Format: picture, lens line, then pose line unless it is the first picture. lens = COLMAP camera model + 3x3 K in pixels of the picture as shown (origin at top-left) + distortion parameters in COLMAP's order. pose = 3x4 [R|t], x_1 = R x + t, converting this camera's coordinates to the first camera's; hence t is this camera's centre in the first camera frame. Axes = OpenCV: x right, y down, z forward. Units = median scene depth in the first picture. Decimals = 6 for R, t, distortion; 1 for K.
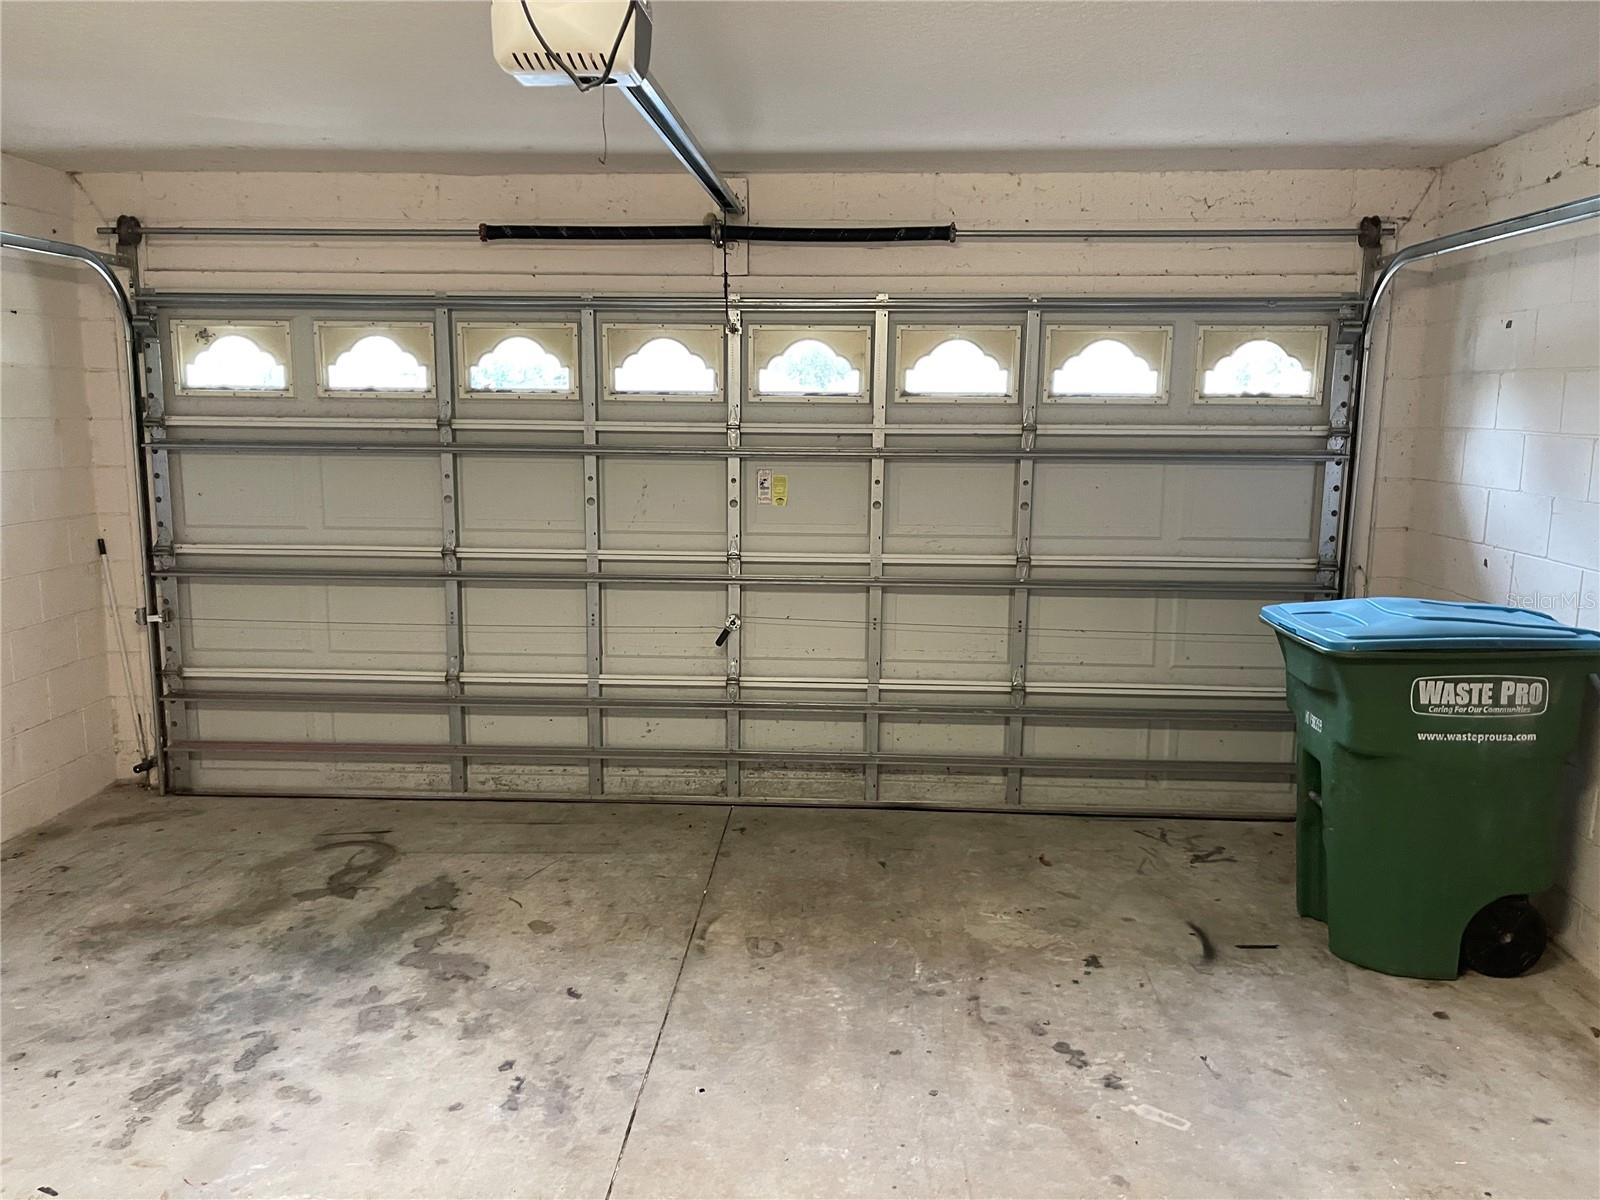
lens RADIAL K [[1222.0, 0, 800.0], [0, 1222.0, 600.0], [0, 0, 1]] dist [0.064517, -0.079379]
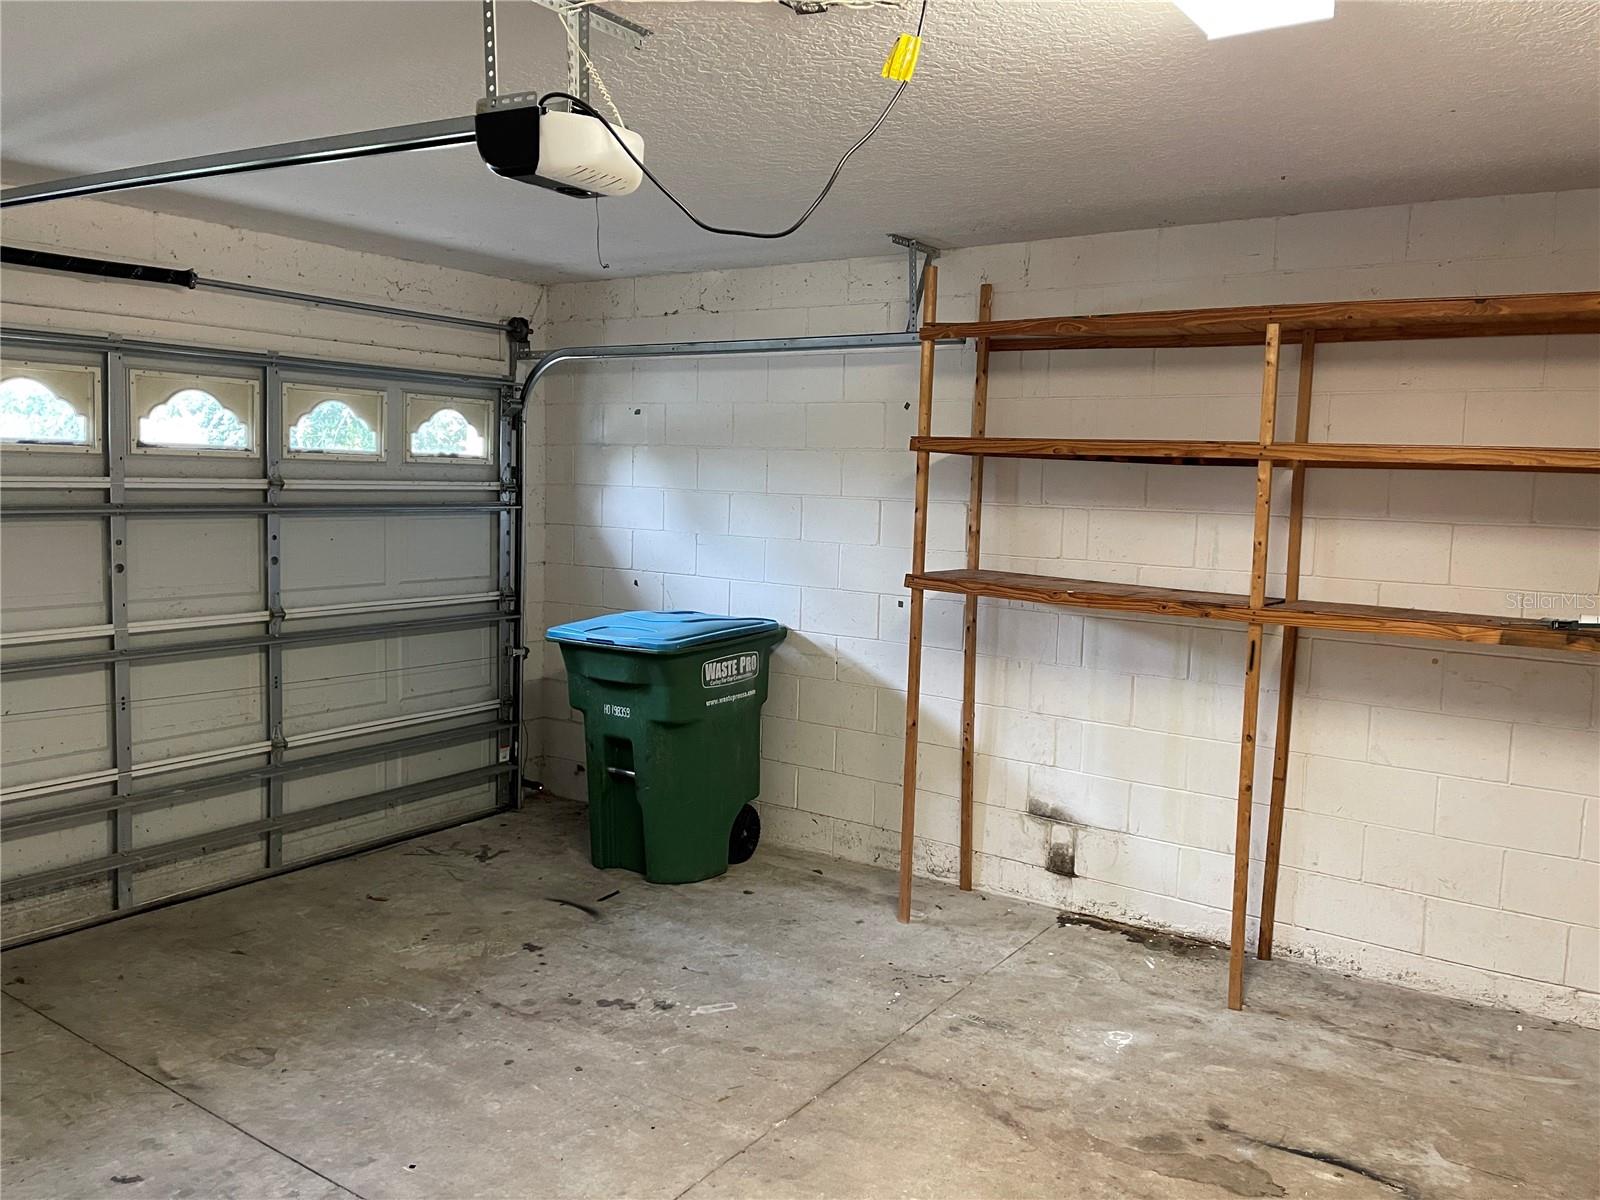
lens RADIAL K [[1223.2, 0, 802.4], [0, 1223.2, 577.6], [0, 0, 1]] dist [0.065908, -0.069306]
pose [[0.522185, -0.065631, 0.850303, -0.455765], [0.113354, 0.993530, 0.007074, -0.022100], [-0.845266, 0.092691, 0.526246, 0.115994]]
